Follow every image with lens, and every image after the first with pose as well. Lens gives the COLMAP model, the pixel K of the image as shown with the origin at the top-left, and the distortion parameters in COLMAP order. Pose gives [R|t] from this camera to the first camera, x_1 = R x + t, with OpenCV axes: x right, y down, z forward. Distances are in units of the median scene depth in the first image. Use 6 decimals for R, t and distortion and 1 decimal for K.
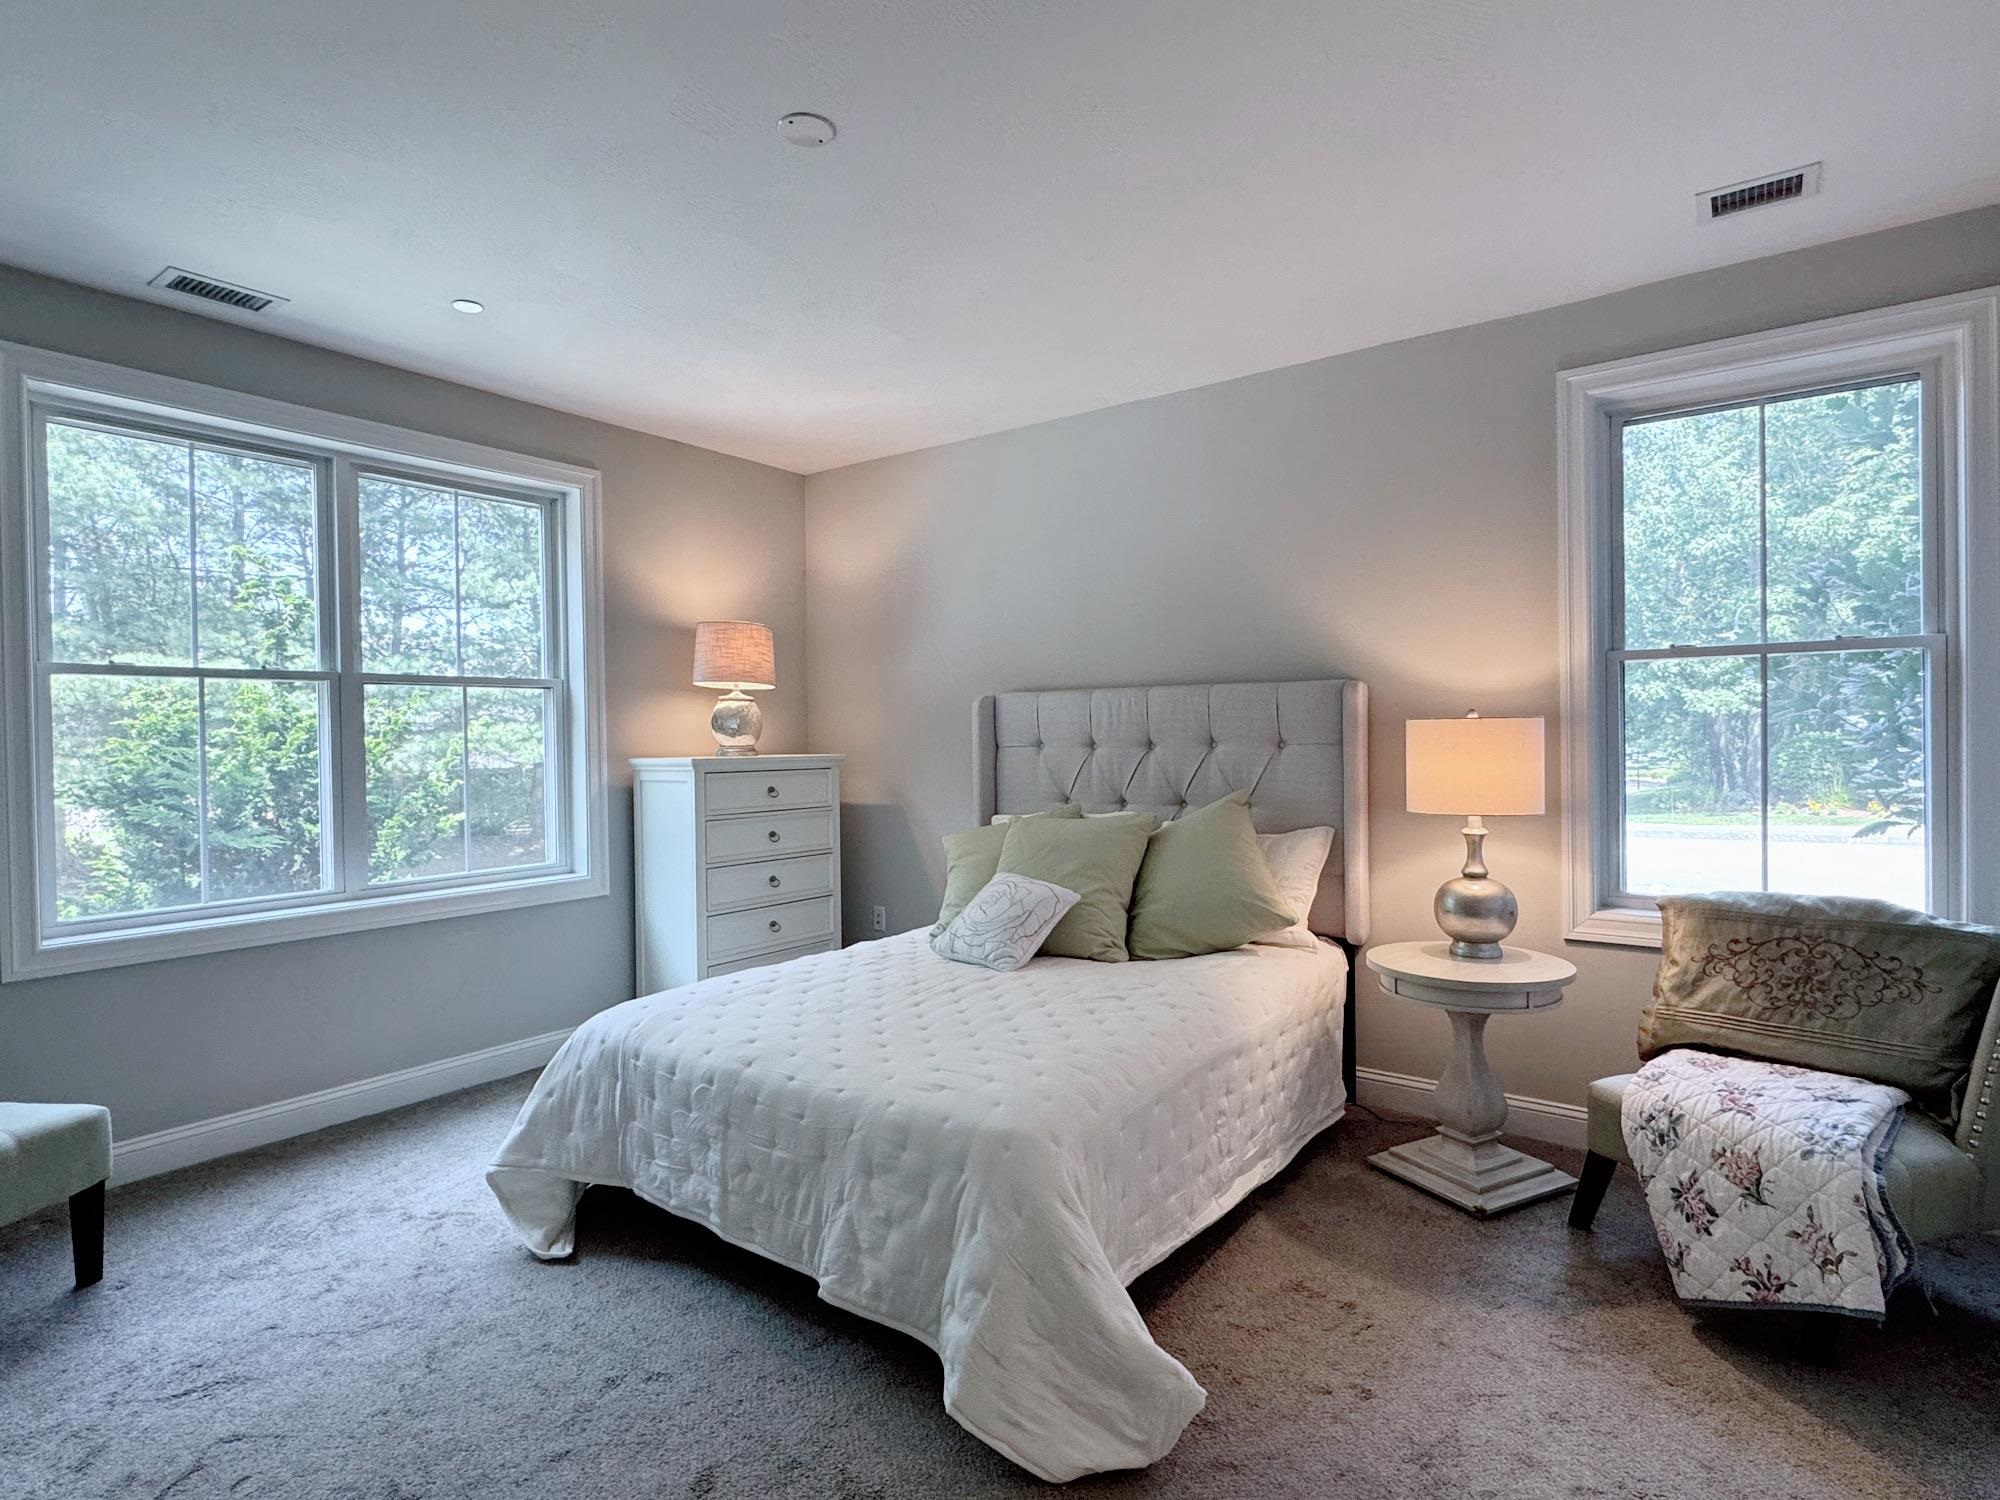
lens RADIAL K [[1018.2, 0, 999.7], [0, 1018.2, 744.6], [0, 0, 1]] dist [-0.003196, 0.001434]
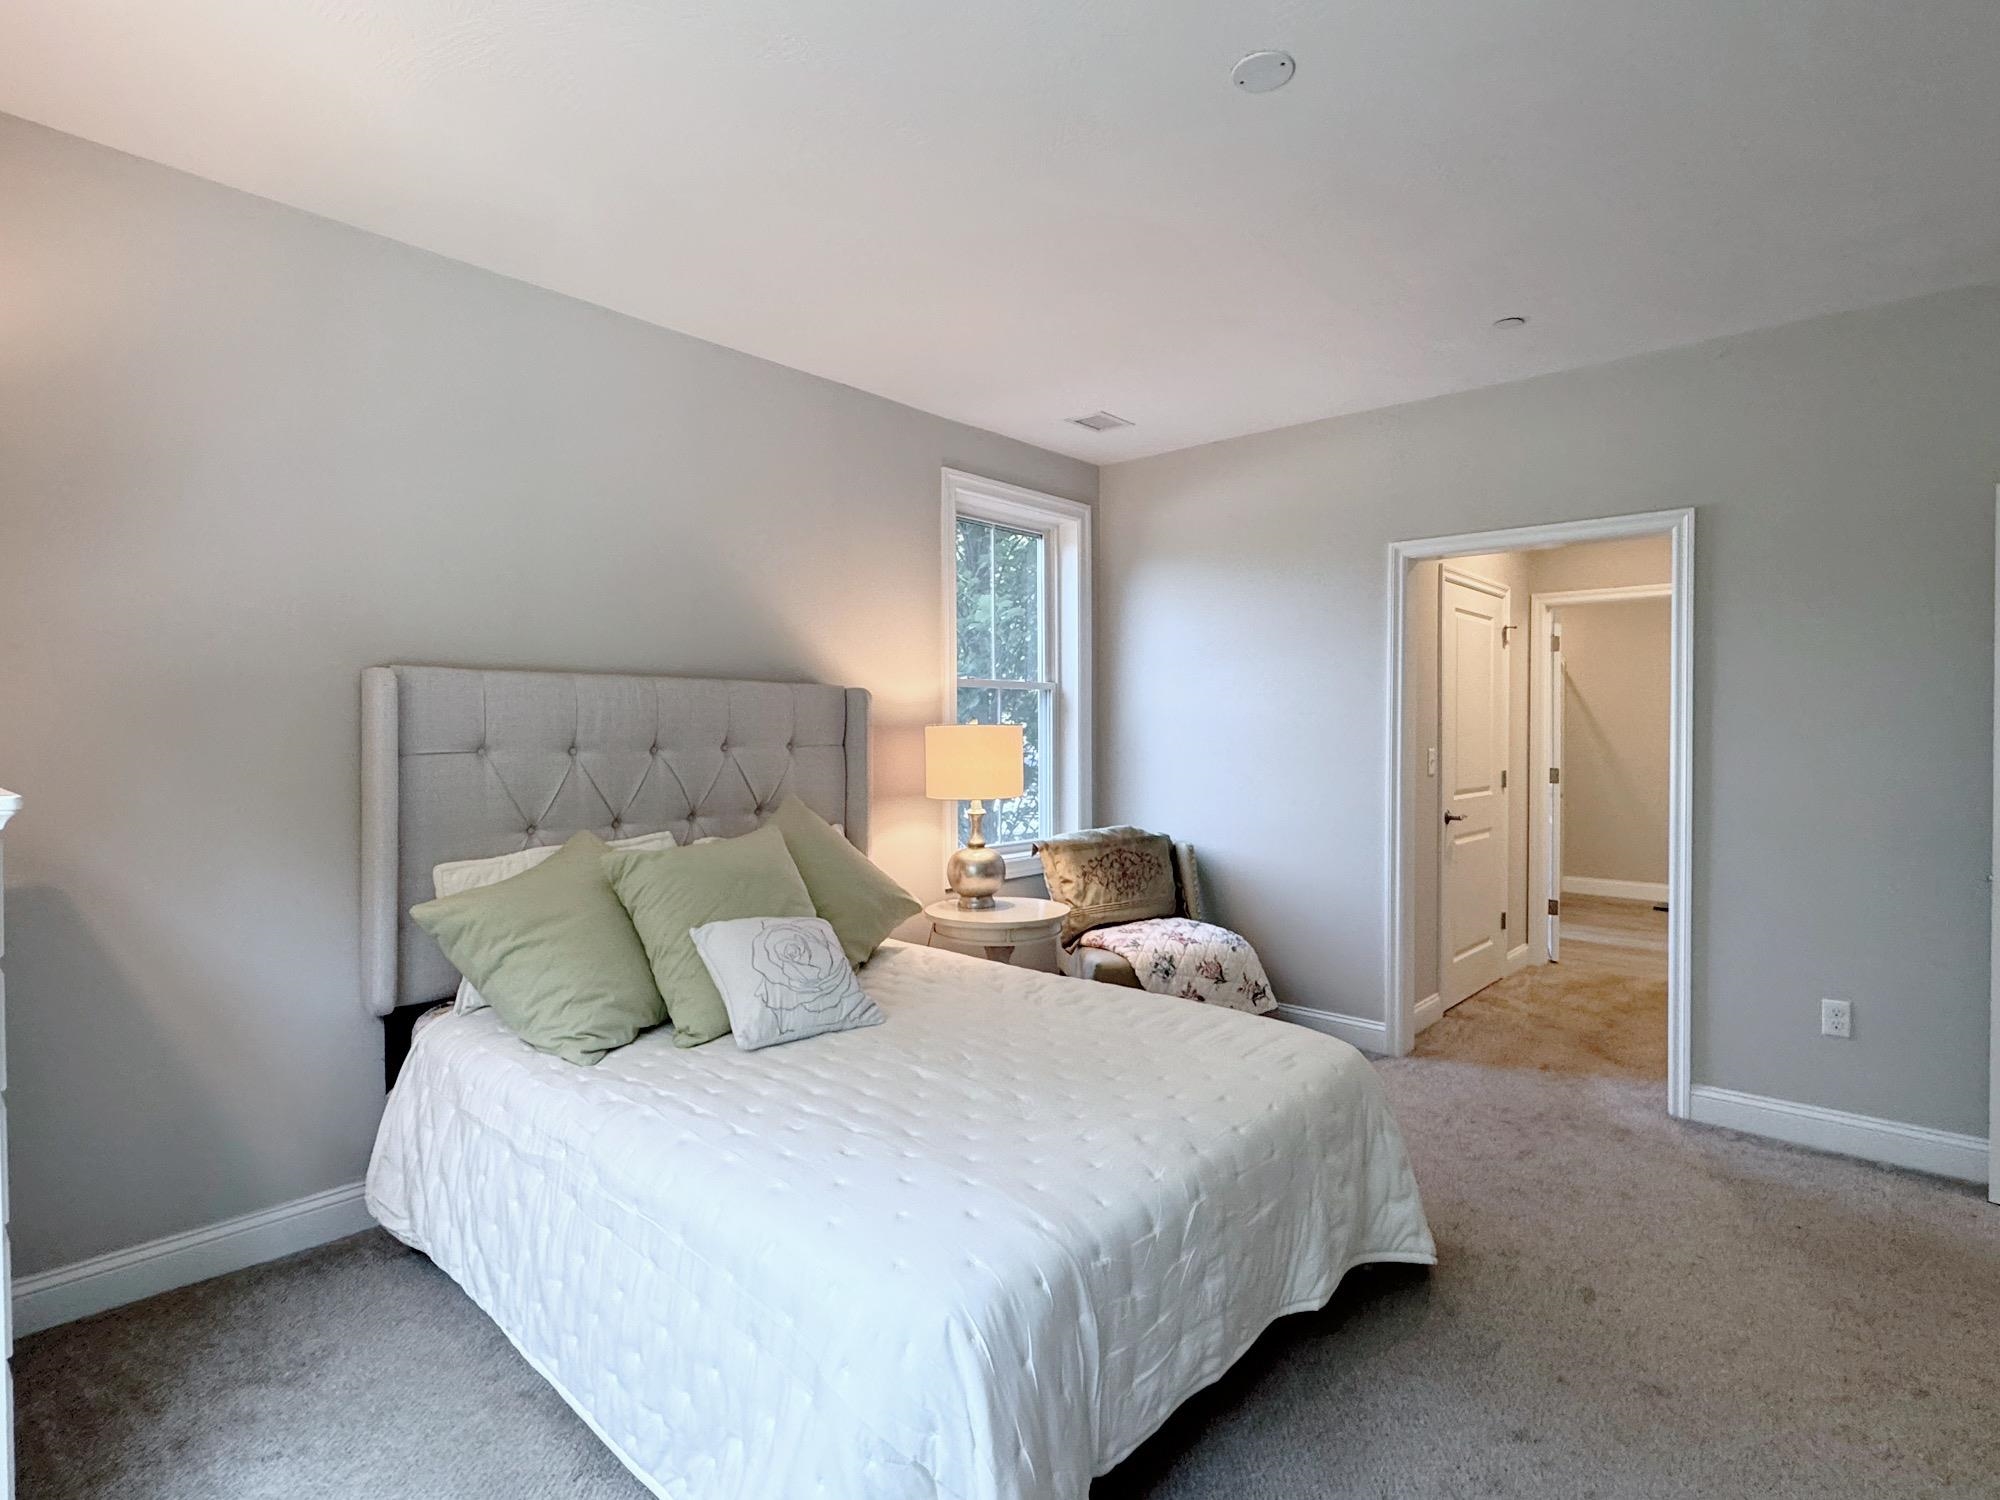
lens RADIAL K [[1018.2, 0, 1002.0], [0, 1018.2, 742.0], [0, 0, 1]] dist [-0.003196, 0.001434]
pose [[0.096857, 0.002452, 0.995295, -0.972509], [0.009666, 0.999947, -0.003404, 0.001910], [-0.995251, 0.009950, 0.096828, 0.995631]]
